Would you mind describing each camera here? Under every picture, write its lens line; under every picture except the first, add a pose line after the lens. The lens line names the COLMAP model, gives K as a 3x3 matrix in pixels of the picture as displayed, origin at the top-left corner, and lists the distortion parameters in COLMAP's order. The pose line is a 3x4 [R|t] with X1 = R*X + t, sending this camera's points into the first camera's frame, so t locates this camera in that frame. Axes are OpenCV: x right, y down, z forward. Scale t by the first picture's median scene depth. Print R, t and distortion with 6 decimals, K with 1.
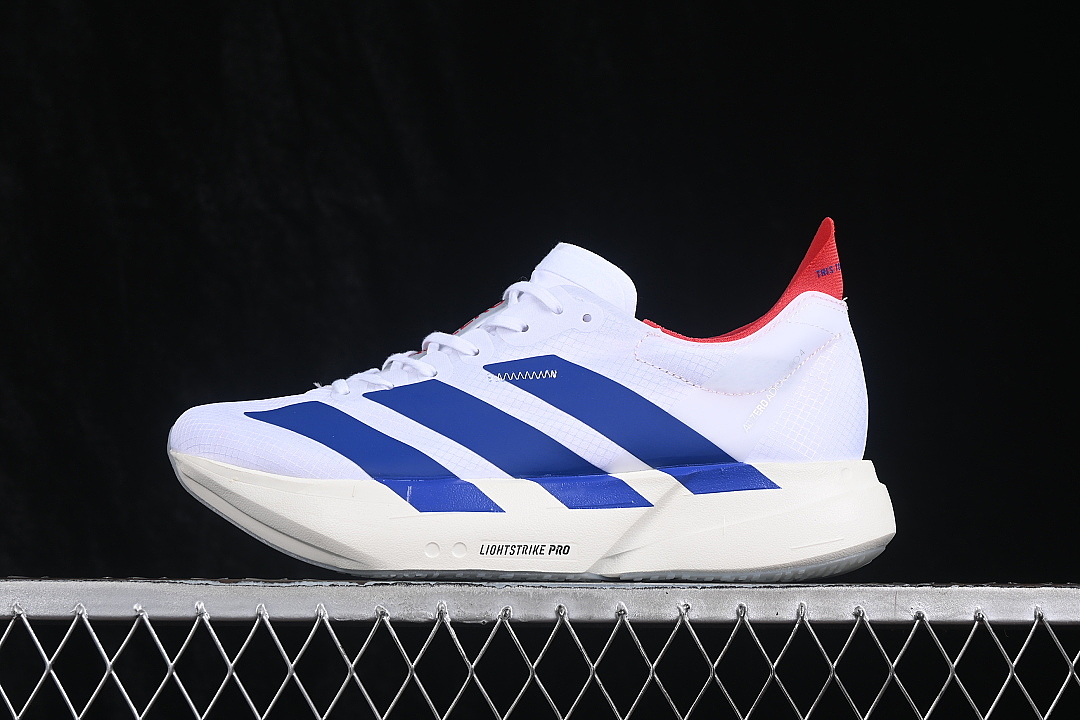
lens RADIAL K [[2368.9, 0, 526.3], [0, 2368.9, 335.9], [0, 0, 1]] dist [-0.003536, 0.000000]
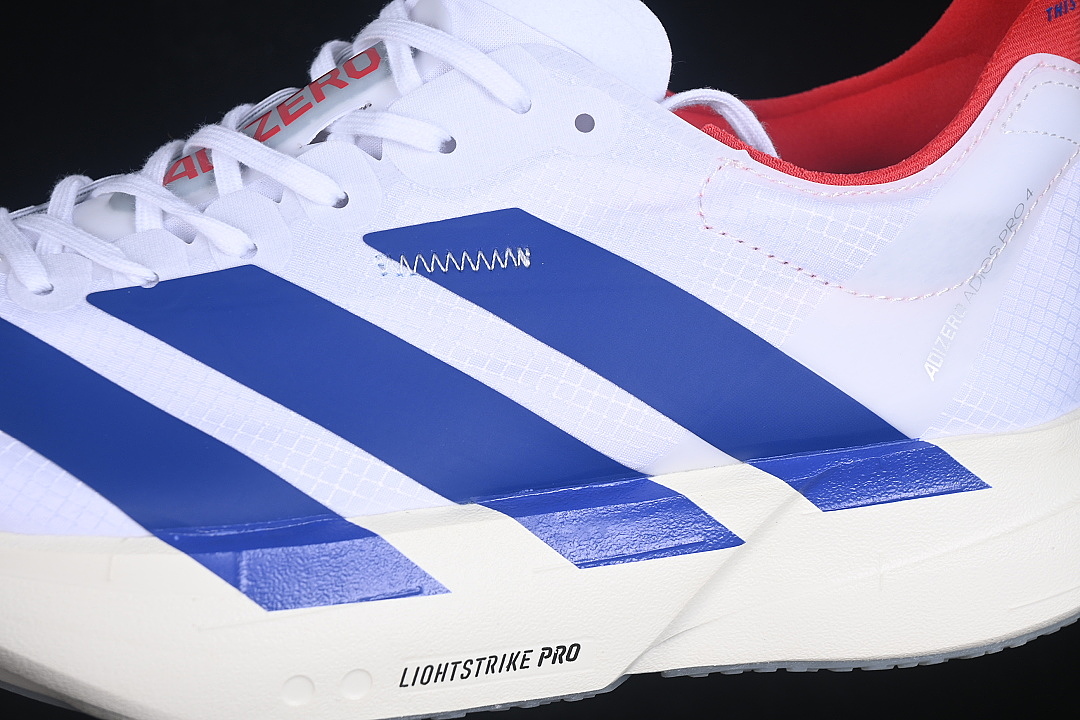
lens RADIAL K [[2368.9, 0, 539.5], [0, 2368.9, 359.5], [0, 0, 1]] dist [-0.003536, 0.000000]
pose [[0.960261, -0.057202, 0.273179, -0.113319], [-0.033860, 0.947668, 0.317458, -0.112175], [-0.277042, -0.314092, 0.908072, 0.590027]]
